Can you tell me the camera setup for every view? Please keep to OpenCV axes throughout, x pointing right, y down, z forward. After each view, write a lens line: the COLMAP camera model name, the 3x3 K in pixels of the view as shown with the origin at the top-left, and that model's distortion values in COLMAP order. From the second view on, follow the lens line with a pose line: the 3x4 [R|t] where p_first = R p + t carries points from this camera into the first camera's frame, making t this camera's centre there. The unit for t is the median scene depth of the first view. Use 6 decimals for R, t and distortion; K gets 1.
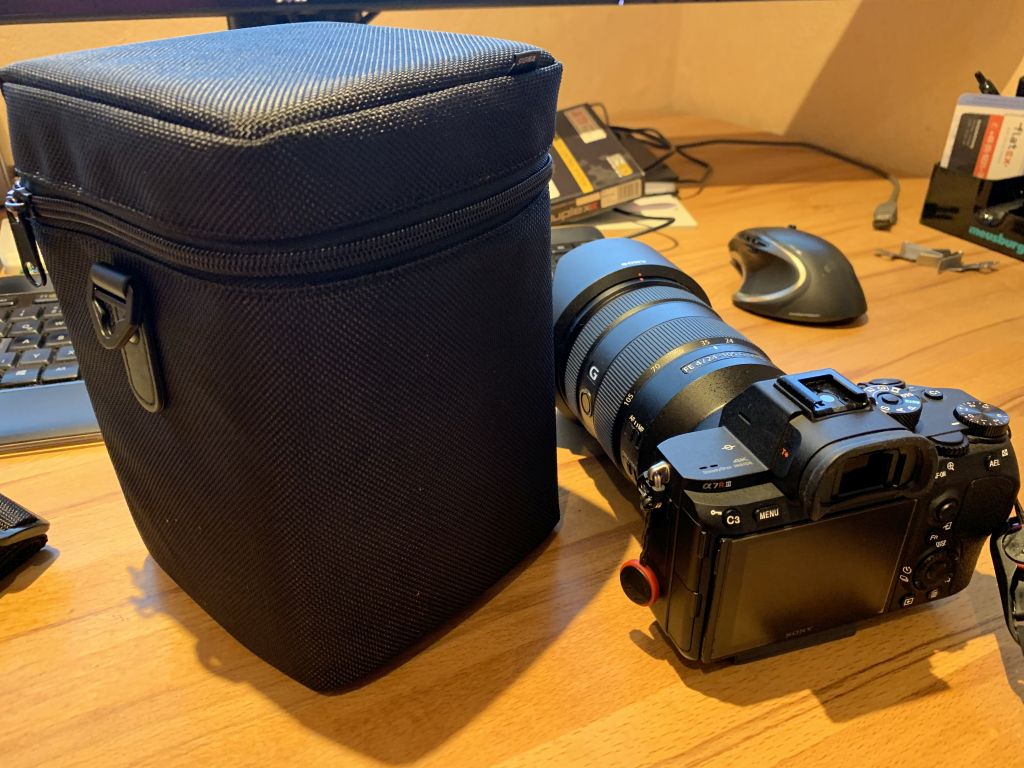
lens RADIAL K [[786.4, 0, 512.0], [0, 786.4, 384.0], [0, 0, 1]] dist [-0.006626, -0.003977]
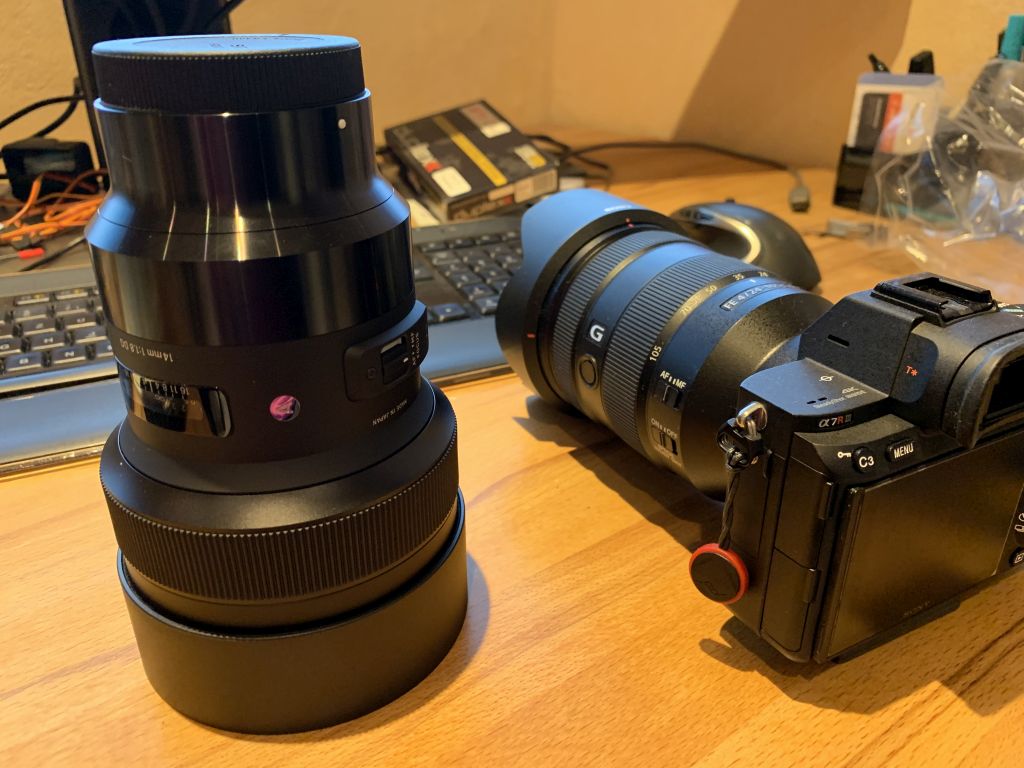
lens RADIAL K [[794.9, 0, 512.0], [0, 794.9, 384.0], [0, 0, 1]] dist [-0.040190, 0.052355]
pose [[0.982481, -0.079985, 0.168327, -0.140178], [0.090768, 0.994218, -0.057365, 0.087487], [-0.162765, 0.071639, 0.984061, 0.235520]]
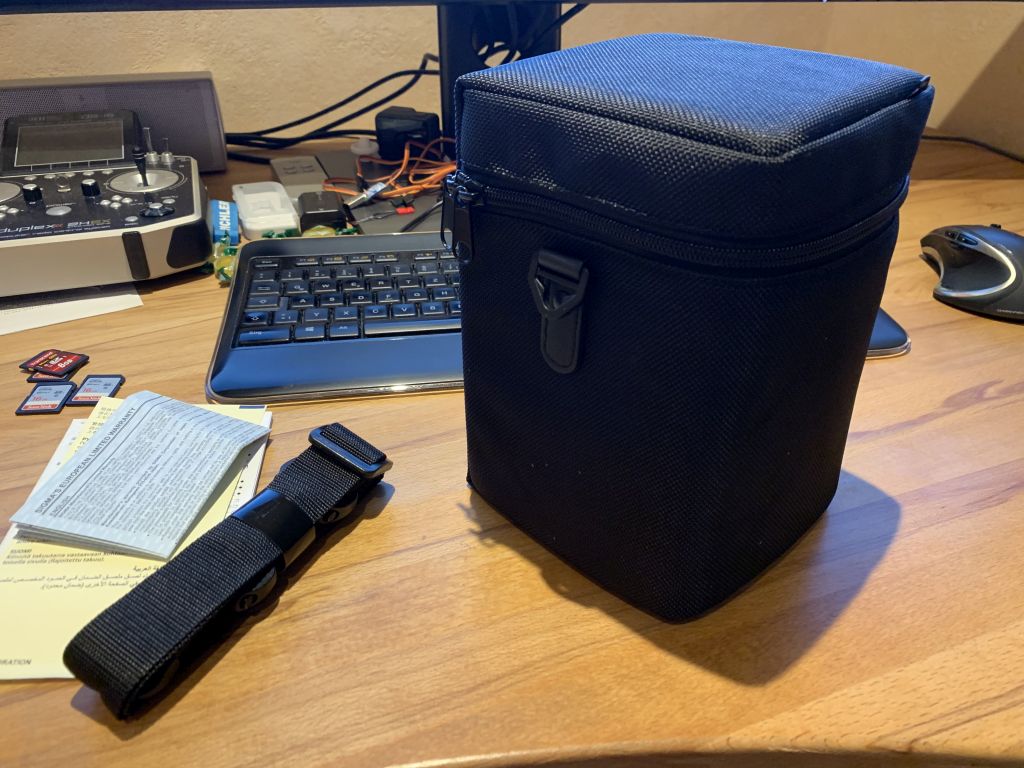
lens RADIAL K [[775.2, 0, 512.0], [0, 775.2, 384.0], [0, 0, 1]] dist [0.001947, -0.002904]
pose [[0.996251, 0.056858, -0.065203, -0.374560], [-0.054478, 0.997802, 0.037728, 0.009297], [0.067205, -0.034035, 0.997159, -0.138950]]
